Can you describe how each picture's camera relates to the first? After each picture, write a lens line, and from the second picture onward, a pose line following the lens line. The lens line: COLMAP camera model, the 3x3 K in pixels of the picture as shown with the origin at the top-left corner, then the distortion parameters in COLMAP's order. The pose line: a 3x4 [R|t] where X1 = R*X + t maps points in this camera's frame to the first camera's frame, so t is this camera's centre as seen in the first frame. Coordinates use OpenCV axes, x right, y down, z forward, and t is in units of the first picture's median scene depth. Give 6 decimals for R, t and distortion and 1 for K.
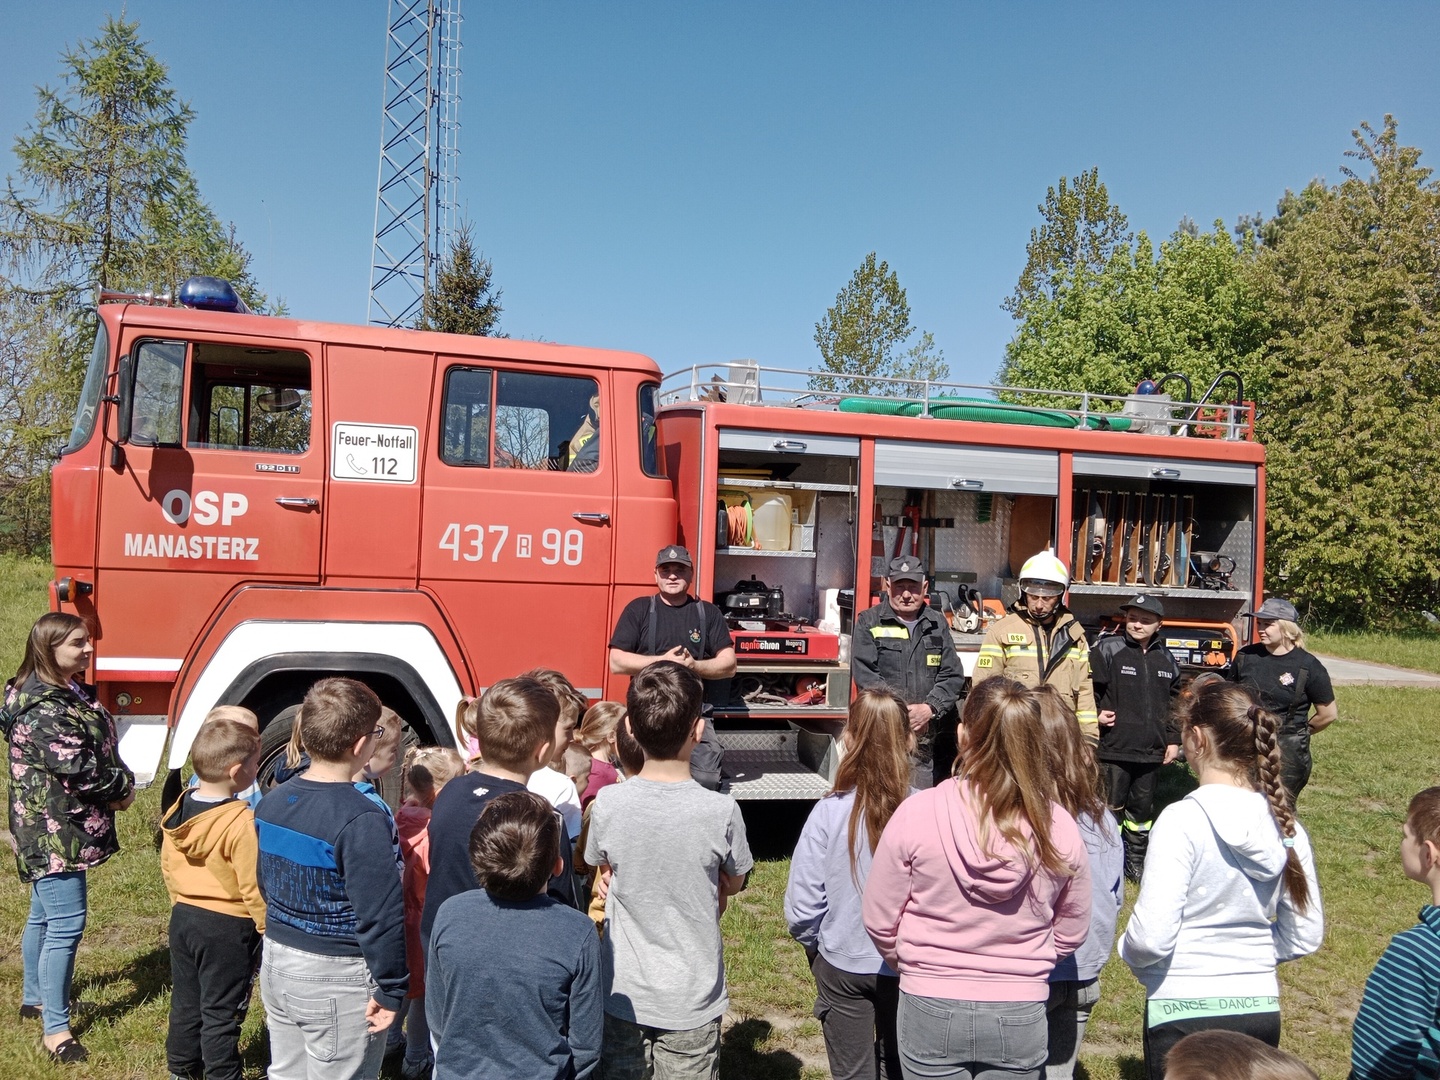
lens RADIAL K [[1111.6, 0, 716.9], [0, 1111.6, 538.0], [0, 0, 1]] dist [0.111379, -0.175387]
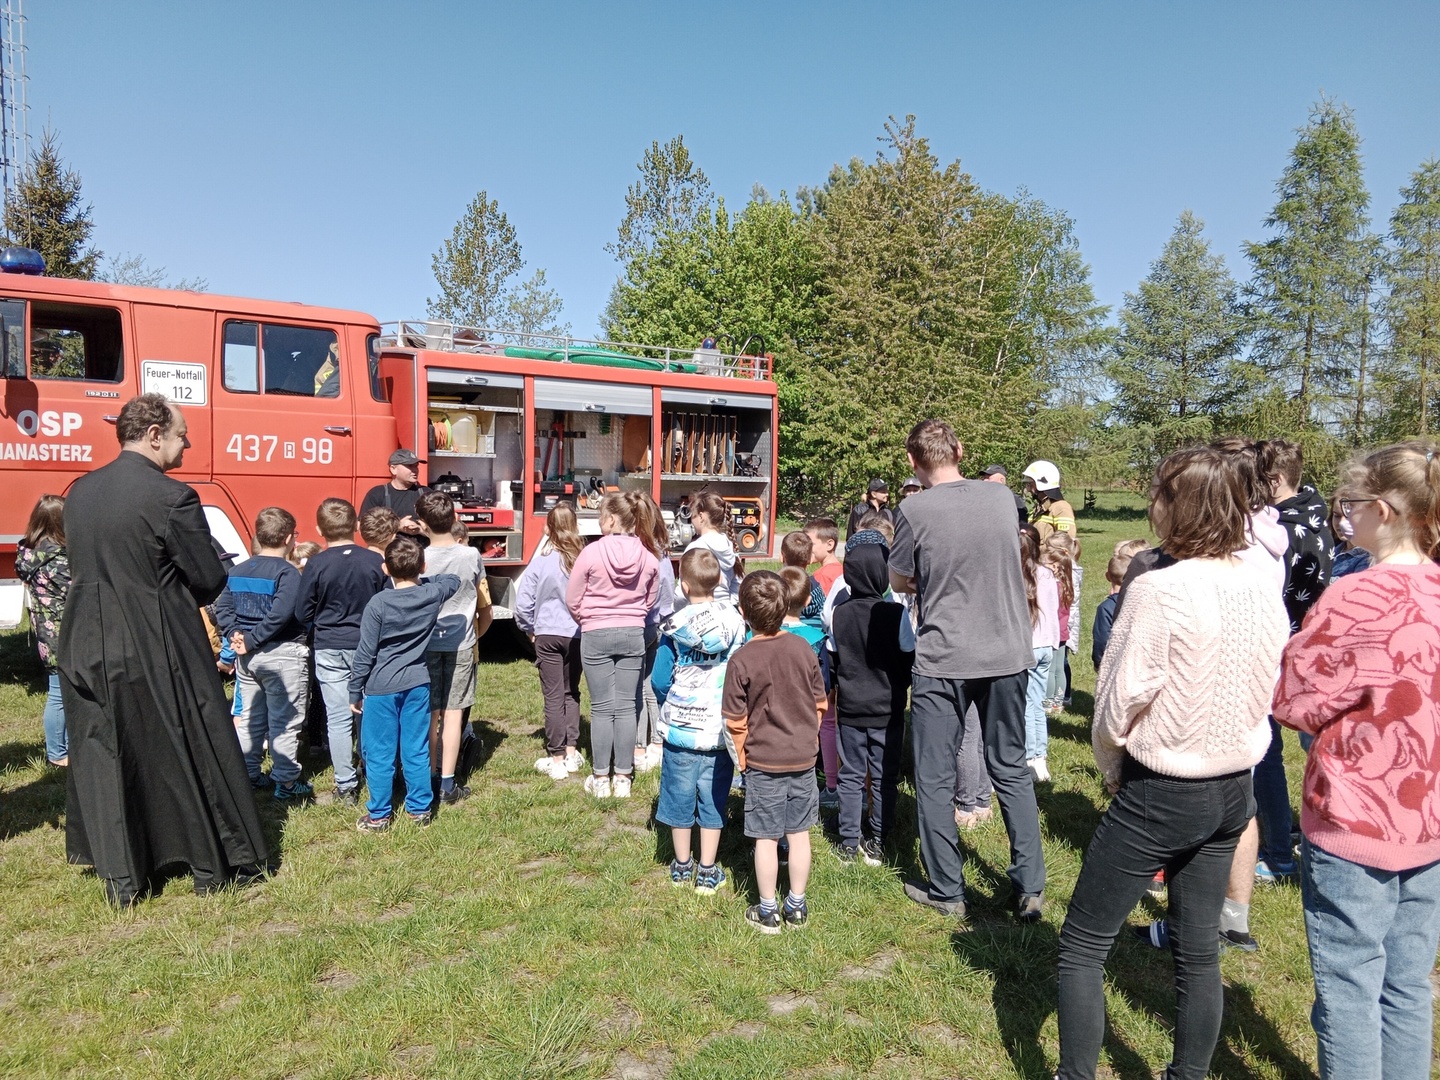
lens RADIAL K [[1111.6, 0, 715.6], [0, 1111.6, 535.1], [0, 0, 1]] dist [0.111379, -0.175387]
pose [[0.941762, -0.038641, 0.334054, -0.136236], [0.017952, 0.997737, 0.064801, 0.029757], [-0.335802, -0.055030, 0.940324, -0.494265]]
